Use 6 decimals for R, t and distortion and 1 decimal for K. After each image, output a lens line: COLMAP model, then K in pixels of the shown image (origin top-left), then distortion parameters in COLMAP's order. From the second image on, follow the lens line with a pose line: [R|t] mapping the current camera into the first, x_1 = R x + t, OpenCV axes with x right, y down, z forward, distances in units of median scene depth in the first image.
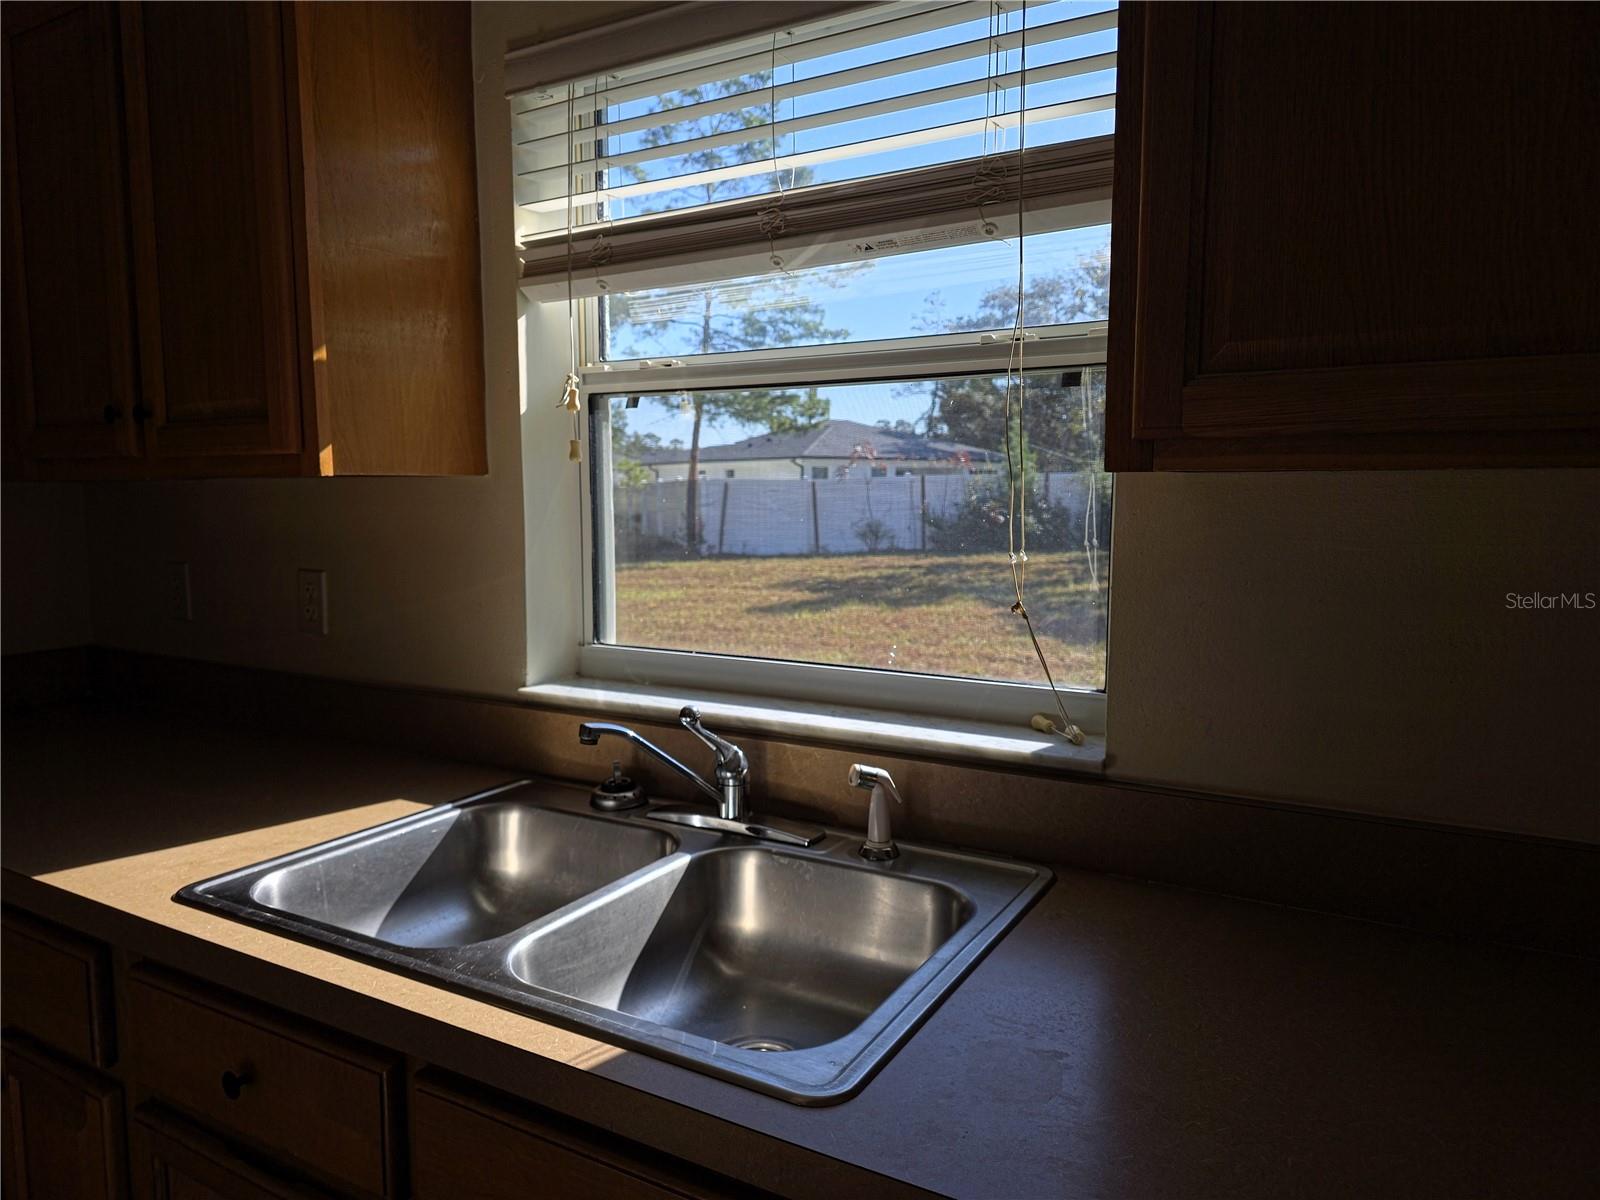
lens RADIAL K [[1066.7, 0, 785.9], [0, 1066.7, 602.6], [0, 0, 1]] dist [0.059963, -0.069965]
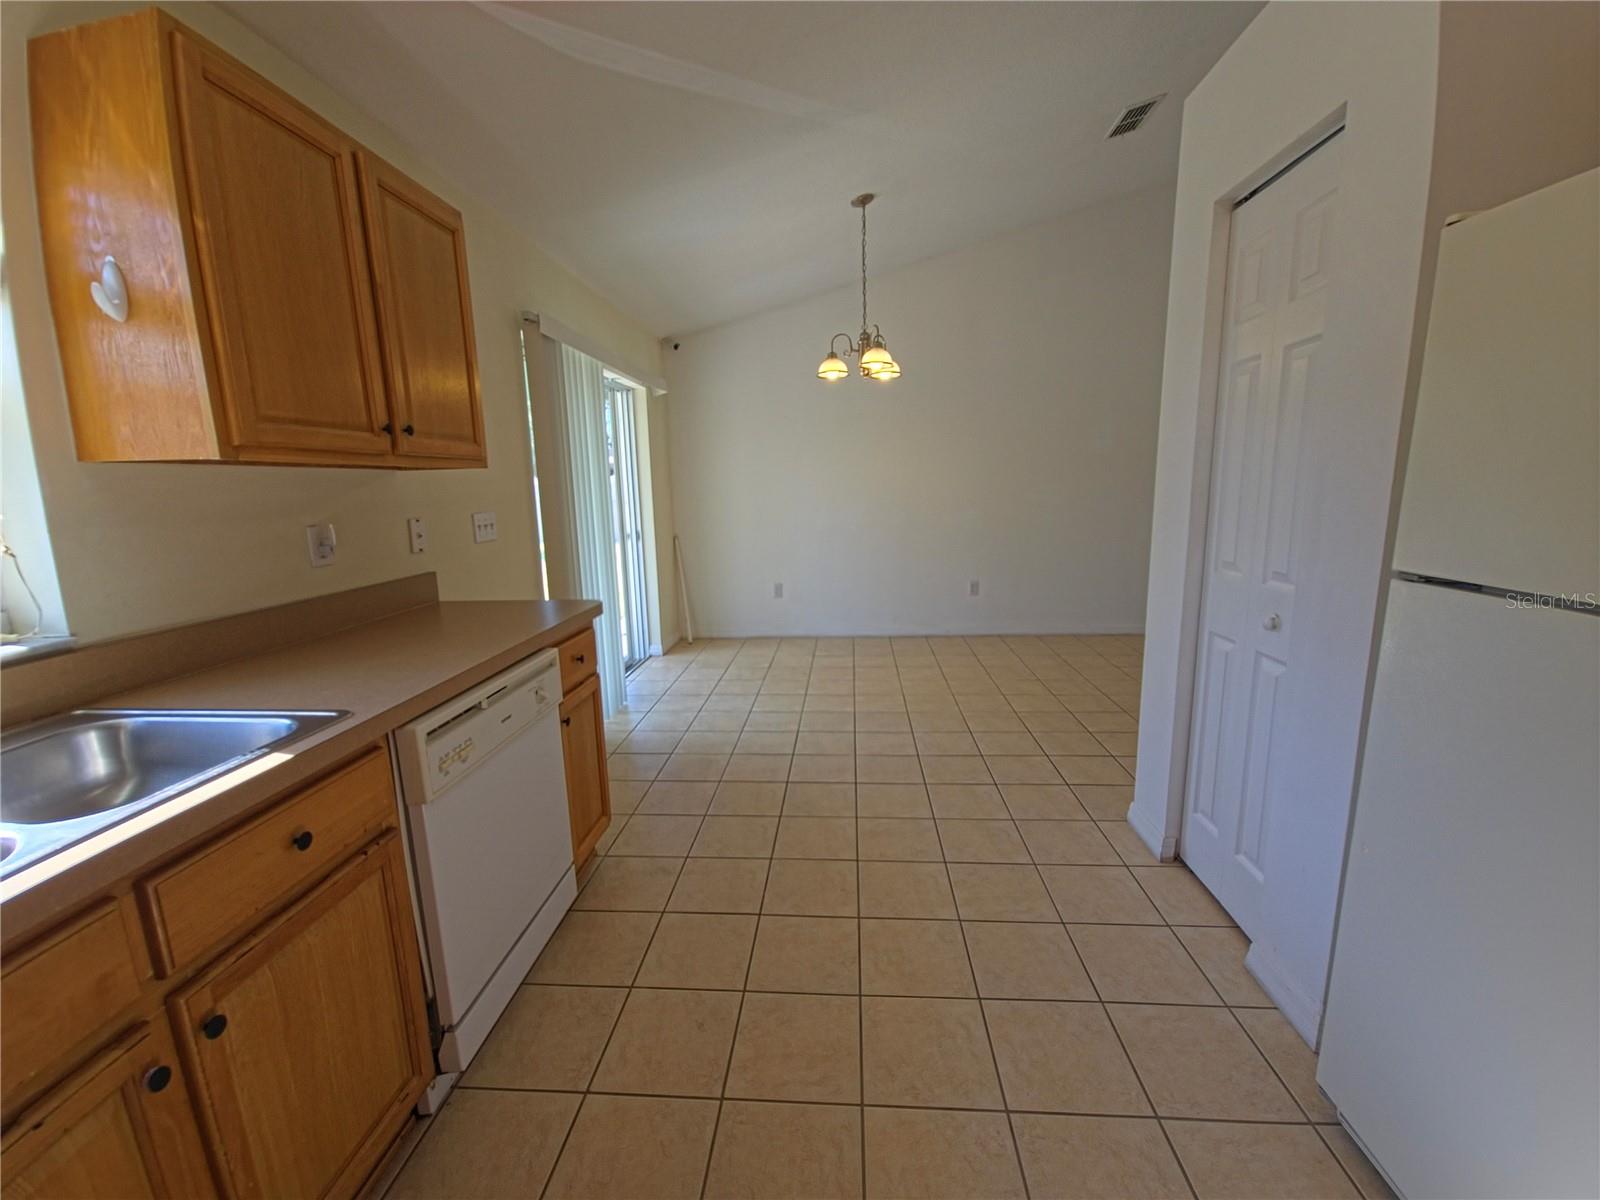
lens RADIAL K [[660.2, 0, 803.0], [0, 660.2, 600.5], [0, 0, 1]] dist [0.001740, 0.000004]
pose [[-0.438220, -0.150969, 0.886099, -0.979944], [0.114851, 0.968310, 0.221775, -0.003521], [-0.891500, 0.198956, -0.406994, 0.360606]]
